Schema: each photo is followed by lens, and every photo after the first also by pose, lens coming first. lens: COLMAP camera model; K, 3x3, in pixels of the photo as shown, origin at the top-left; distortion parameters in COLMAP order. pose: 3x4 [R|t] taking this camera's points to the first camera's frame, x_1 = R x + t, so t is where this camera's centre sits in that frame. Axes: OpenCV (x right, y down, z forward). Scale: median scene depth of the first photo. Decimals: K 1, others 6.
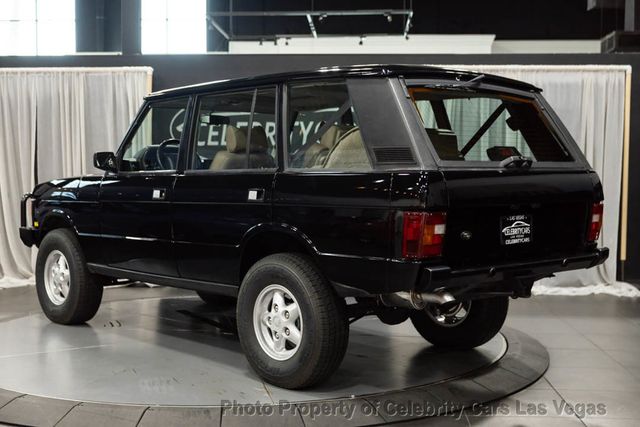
lens RADIAL K [[855.5, 0, 320.0], [0, 855.5, 213.5], [0, 0, 1]] dist [0.008242, -0.039592]
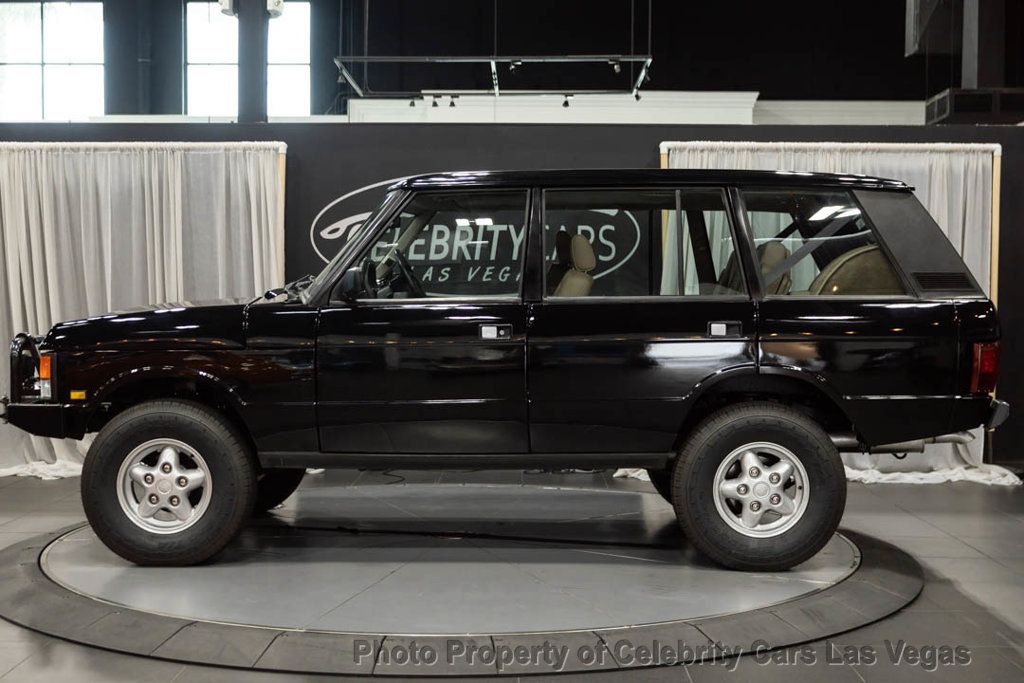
lens RADIAL K [[1351.6, 0, 512.0], [0, 1351.6, 341.5], [0, 0, 1]] dist [-0.015346, 0.025220]
pose [[0.999178, -0.000407, 0.040532, -0.062714], [0.001190, 0.999813, -0.019305, 0.003503], [-0.040517, 0.019338, 0.998992, -0.045761]]
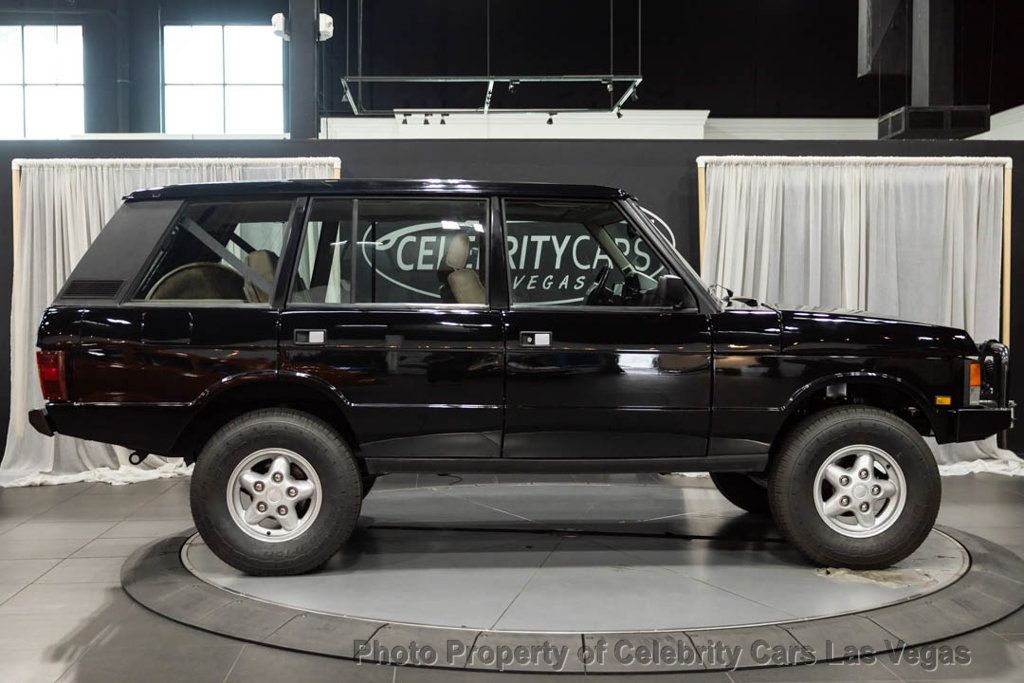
lens RADIAL K [[1244.1, 0, 491.9], [0, 1244.1, 338.3], [0, 0, 1]] dist [-0.017887, 0.030957]
pose [[0.996180, -0.010247, 0.086722, -0.159252], [0.012099, 0.999709, -0.020855, -0.002848], [-0.086483, 0.021825, 0.996014, -0.005555]]
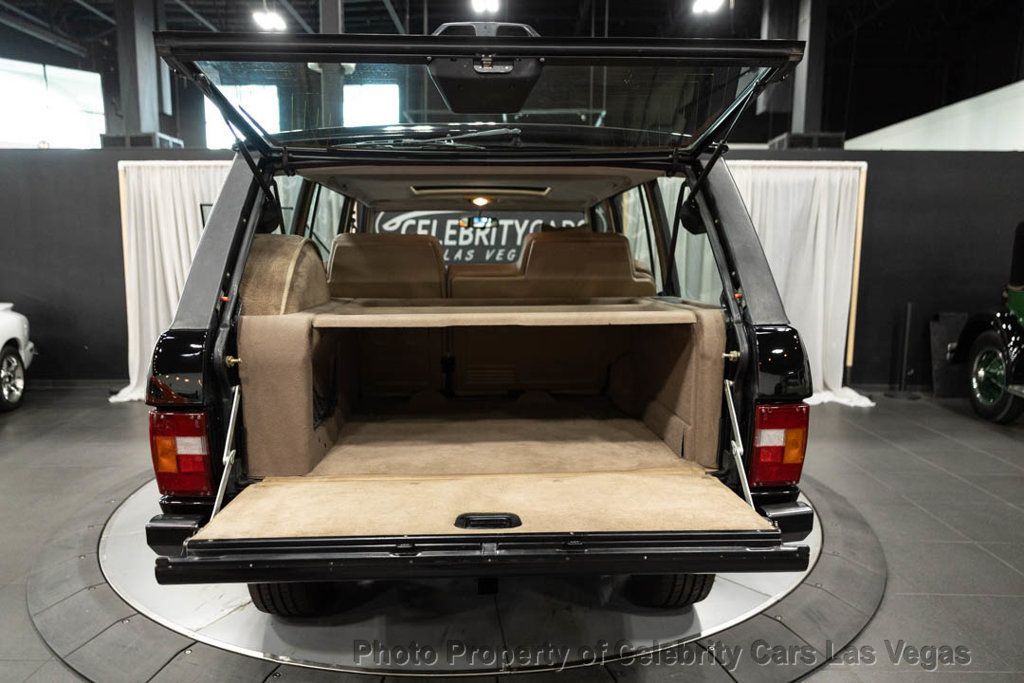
lens RADIAL K [[700.8, 0, 512.0], [0, 700.8, 341.5], [0, 0, 1]] dist [-0.026158, -0.000580]
pose [[0.999340, -0.003433, 0.036154, -0.054097], [0.000823, 0.997407, 0.071956, -0.029053], [-0.036308, -0.071879, 0.996752, 0.218911]]
